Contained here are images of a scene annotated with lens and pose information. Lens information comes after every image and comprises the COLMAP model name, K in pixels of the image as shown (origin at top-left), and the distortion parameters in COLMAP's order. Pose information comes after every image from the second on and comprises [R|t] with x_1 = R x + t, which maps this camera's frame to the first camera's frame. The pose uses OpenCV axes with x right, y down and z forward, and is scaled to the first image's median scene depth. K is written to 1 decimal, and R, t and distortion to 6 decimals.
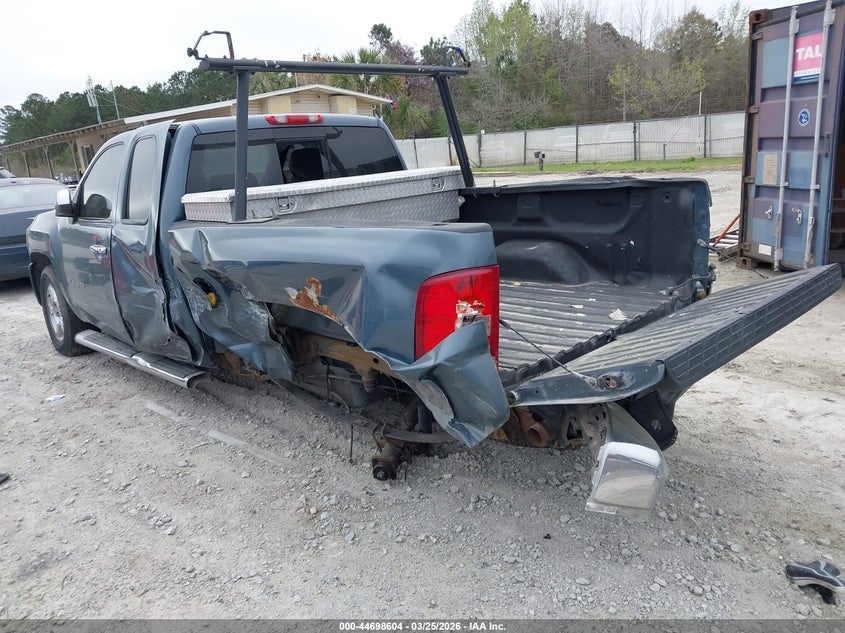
lens RADIAL K [[681.3, 0, 411.7], [0, 681.3, 314.8], [0, 0, 1]] dist [0.057860, -0.078477]
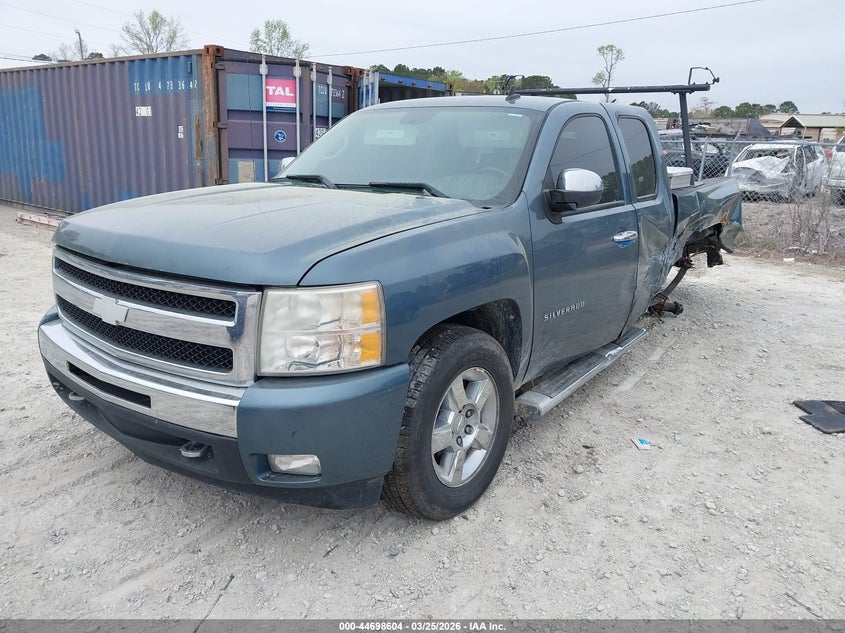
lens RADIAL K [[681.3, 0, 411.7], [0, 681.3, 314.8], [0, 0, 1]] dist [0.057860, -0.078477]
pose [[-0.200486, -0.183029, 0.962448, -0.940548], [0.220667, 0.948713, 0.226384, -0.197117], [-0.954522, 0.257767, -0.149815, 1.057386]]
